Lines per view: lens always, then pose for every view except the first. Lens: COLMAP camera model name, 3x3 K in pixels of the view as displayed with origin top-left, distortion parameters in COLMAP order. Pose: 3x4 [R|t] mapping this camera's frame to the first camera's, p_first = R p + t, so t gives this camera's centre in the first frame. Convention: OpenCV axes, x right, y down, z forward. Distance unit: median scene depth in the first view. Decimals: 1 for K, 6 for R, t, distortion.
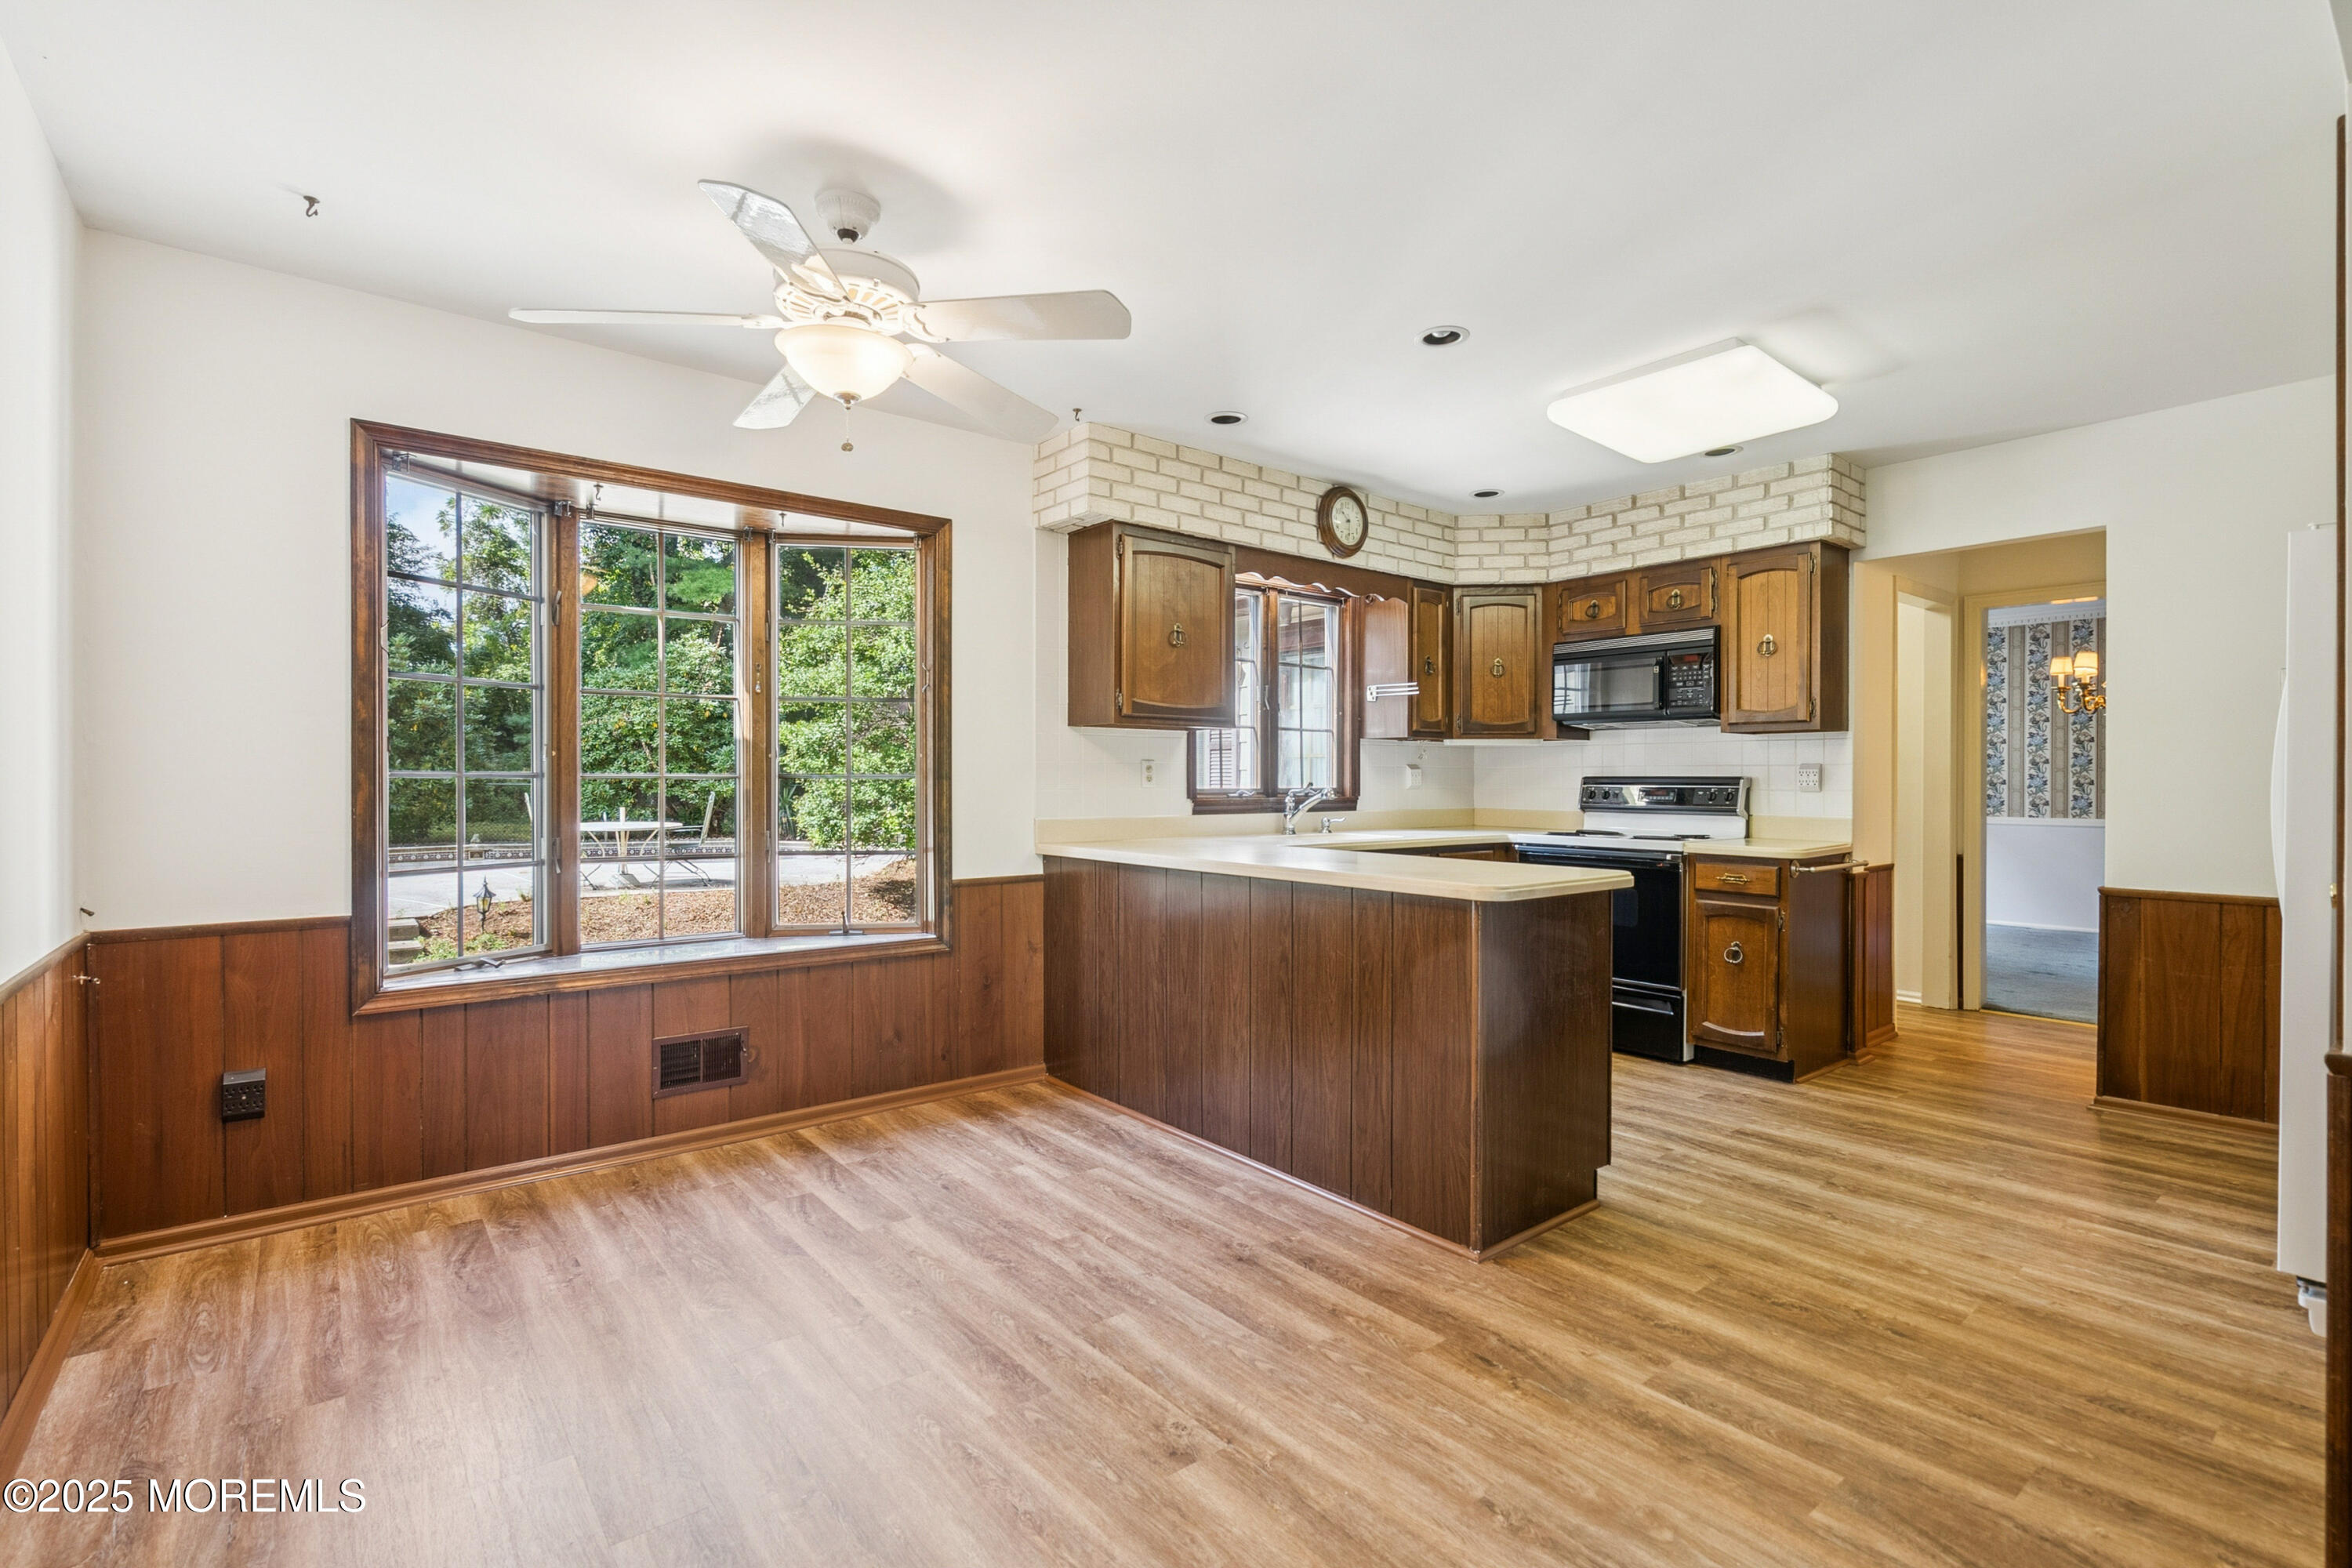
lens RADIAL K [[1070.9, 0, 1170.8], [0, 1070.9, 787.7], [0, 0, 1]] dist [-0.013269, 0.000890]
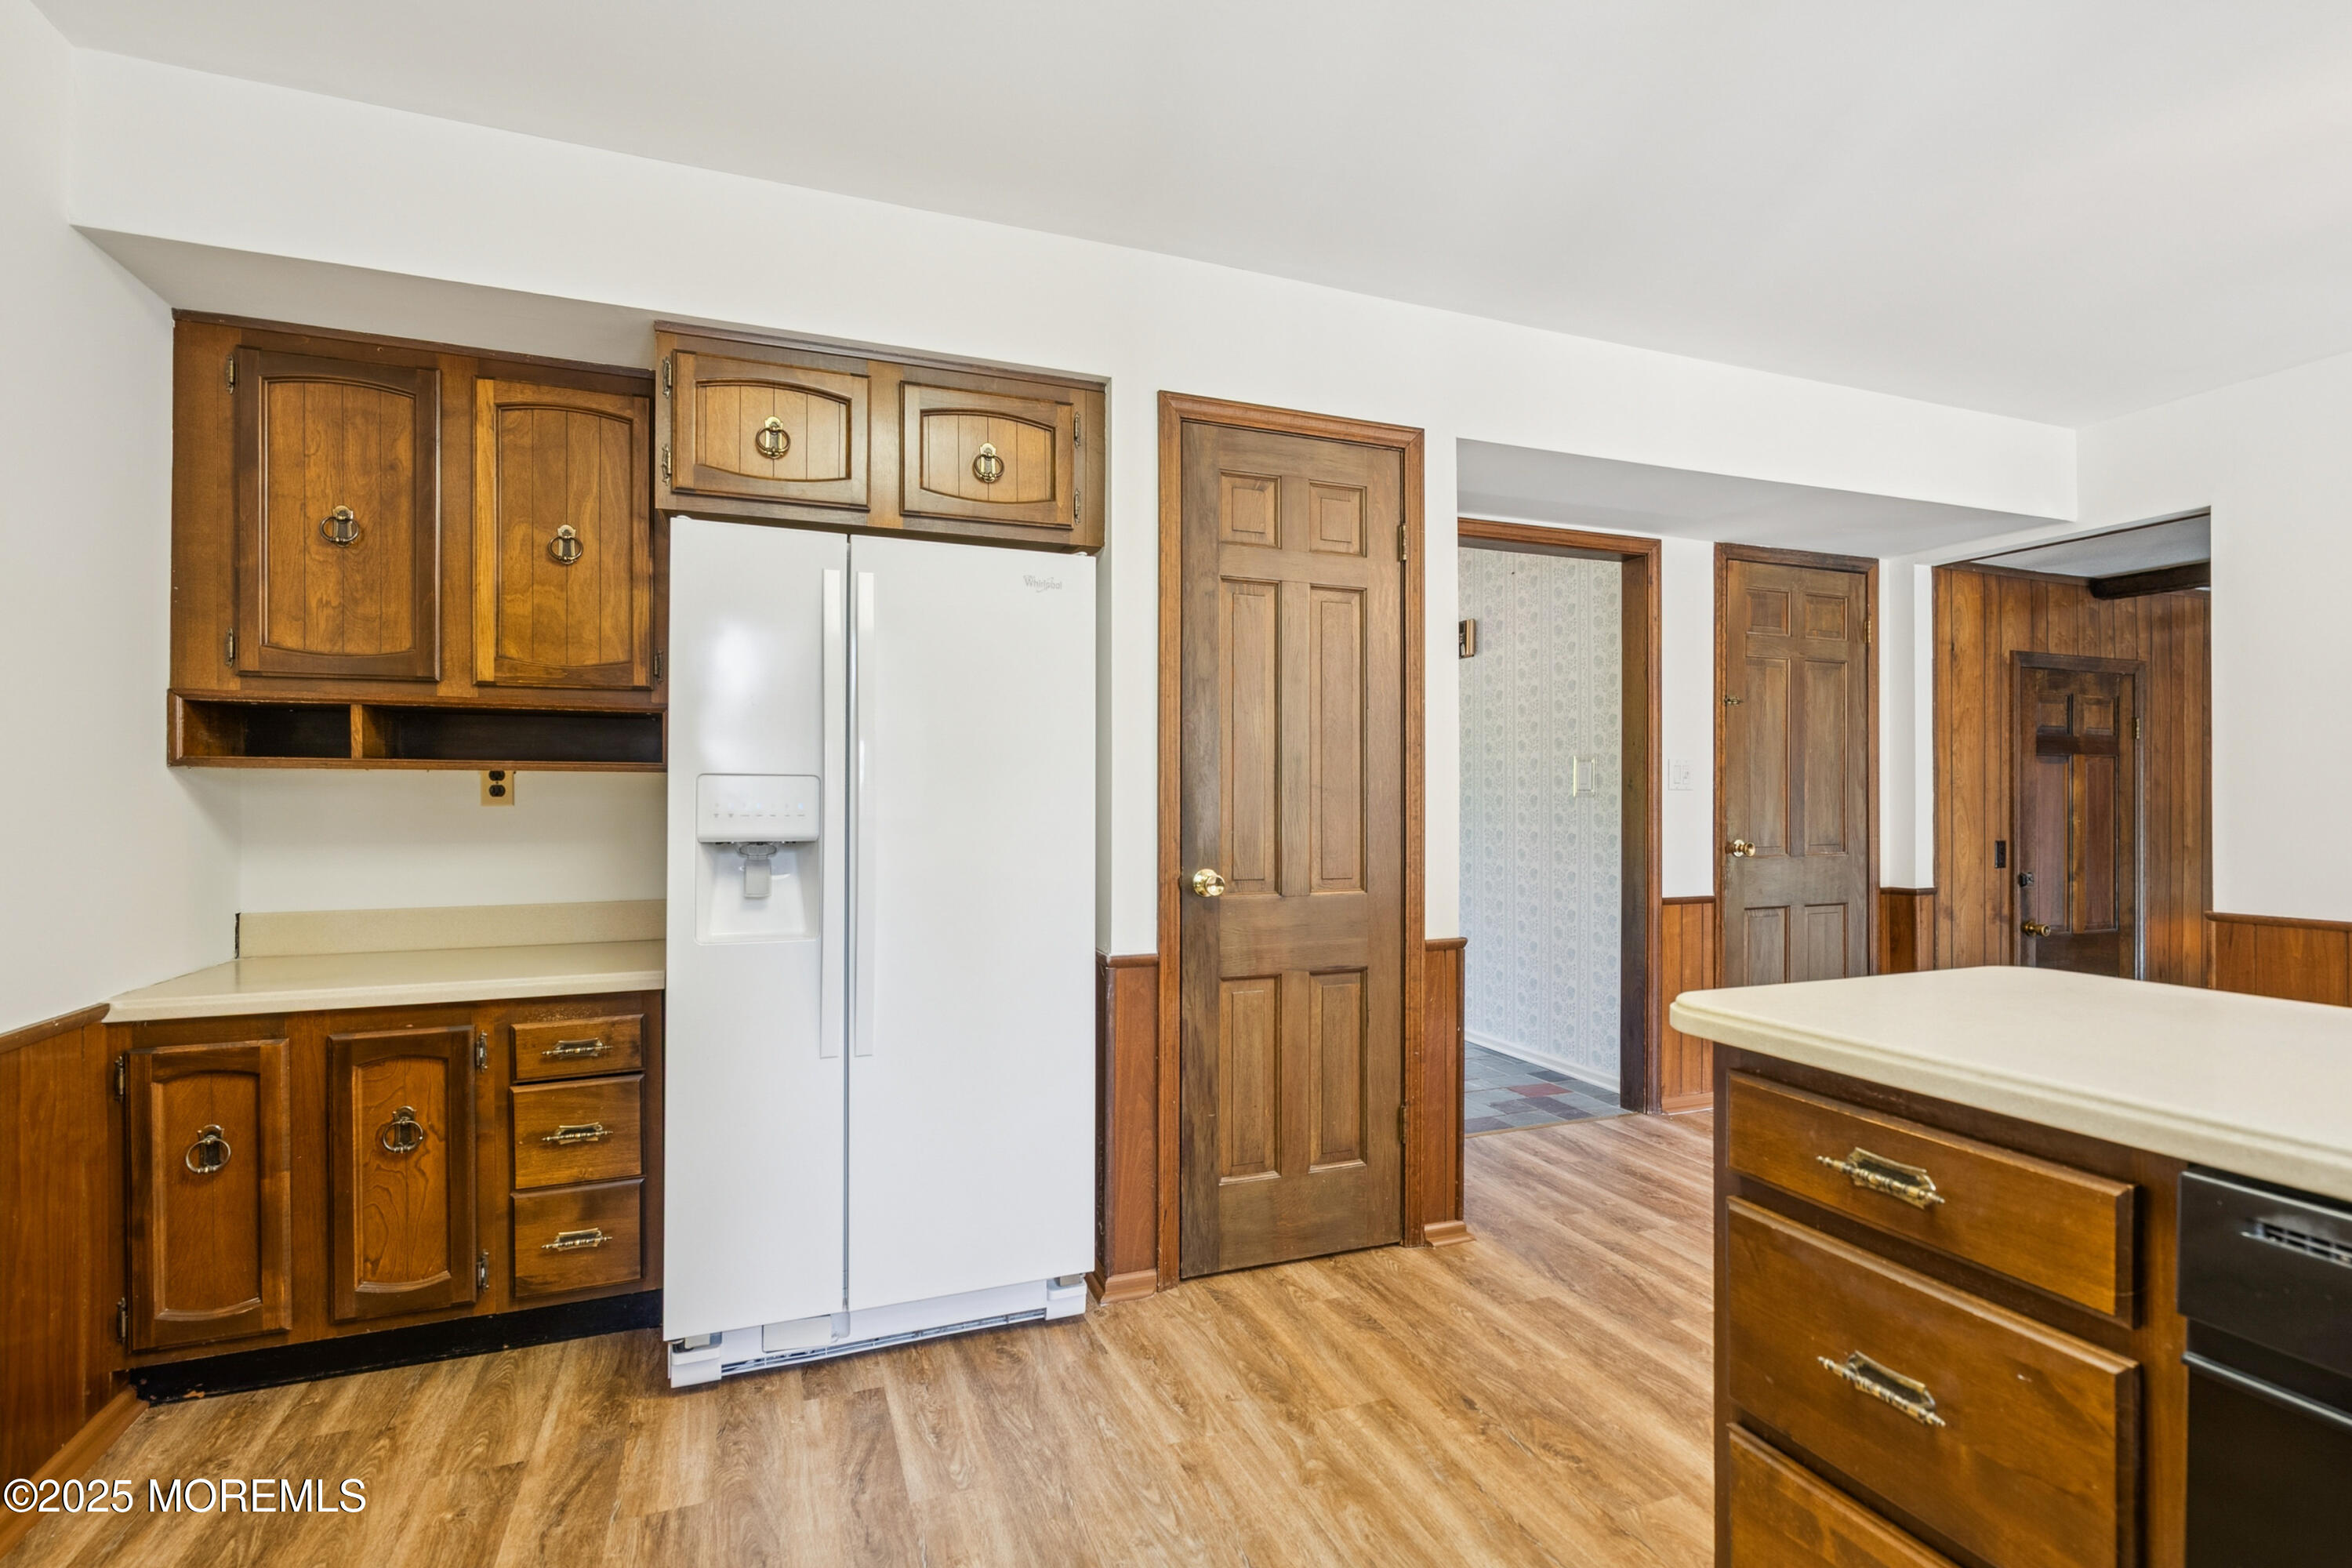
lens RADIAL K [[1070.9, 0, 1176.4], [0, 1070.9, 797.8], [0, 0, 1]] dist [-0.013269, 0.000890]
pose [[-0.951372, 0.005278, 0.308000, 0.685606], [0.005710, 0.999984, 0.000499, -0.005375], [-0.307992, 0.002234, -0.951386, 2.077247]]
